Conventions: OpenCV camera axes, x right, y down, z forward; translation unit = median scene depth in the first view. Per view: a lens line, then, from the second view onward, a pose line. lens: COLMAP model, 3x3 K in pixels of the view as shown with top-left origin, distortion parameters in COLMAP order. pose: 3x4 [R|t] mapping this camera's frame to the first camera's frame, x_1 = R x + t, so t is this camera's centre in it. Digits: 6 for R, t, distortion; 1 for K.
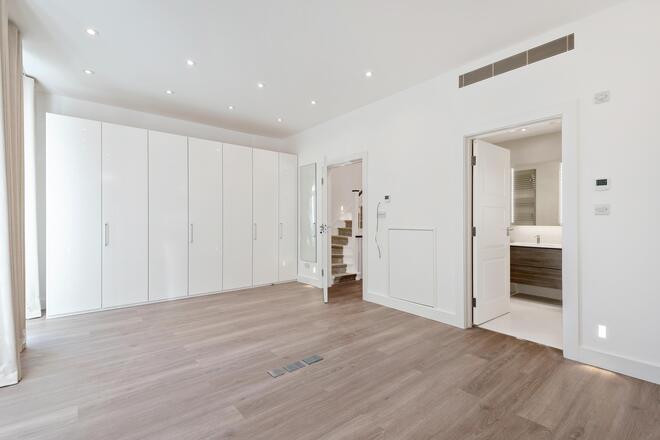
lens RADIAL K [[308.3, 0, 331.0], [0, 308.3, 221.2], [0, 0, 1]] dist [0.017610, -0.001394]
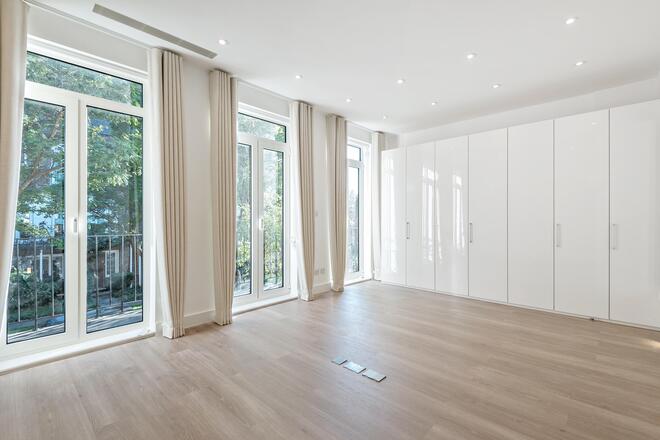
lens RADIAL K [[308.3, 0, 327.9], [0, 308.3, 221.0], [0, 0, 1]] dist [0.017610, -0.001394]
pose [[0.100538, 0.003462, -0.994927, 0.513083], [0.000392, 0.999994, 0.003519, -0.002850], [0.994933, -0.000744, 0.100536, 0.487170]]
